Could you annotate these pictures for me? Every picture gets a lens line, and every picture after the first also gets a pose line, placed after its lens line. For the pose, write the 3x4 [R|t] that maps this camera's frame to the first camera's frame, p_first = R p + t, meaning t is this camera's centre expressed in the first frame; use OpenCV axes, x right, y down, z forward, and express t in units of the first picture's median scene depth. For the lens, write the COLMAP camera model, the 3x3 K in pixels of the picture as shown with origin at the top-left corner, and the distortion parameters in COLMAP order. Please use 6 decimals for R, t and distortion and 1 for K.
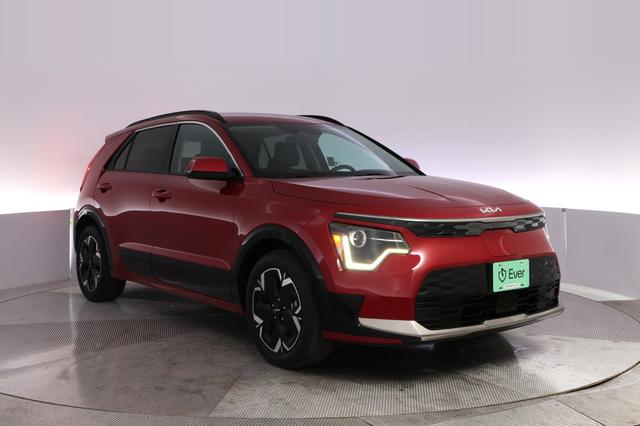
lens RADIAL K [[602.1, 0, 320.0], [0, 602.1, 213.0], [0, 0, 1]] dist [-0.115322, 0.003052]
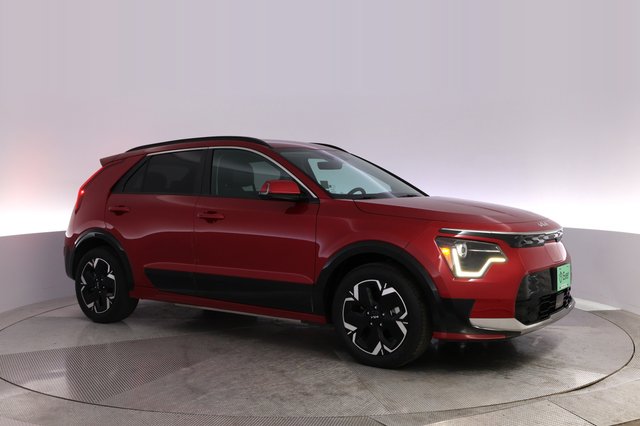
lens RADIAL K [[602.1, 0, 320.0], [0, 602.1, 213.0], [0, 0, 1]] dist [-0.115322, 0.003052]
pose [[0.994832, -0.005728, 0.101376, -0.266174], [0.009638, 0.999227, -0.038121, 0.008881], [-0.101079, 0.038901, 0.994118, -0.101446]]
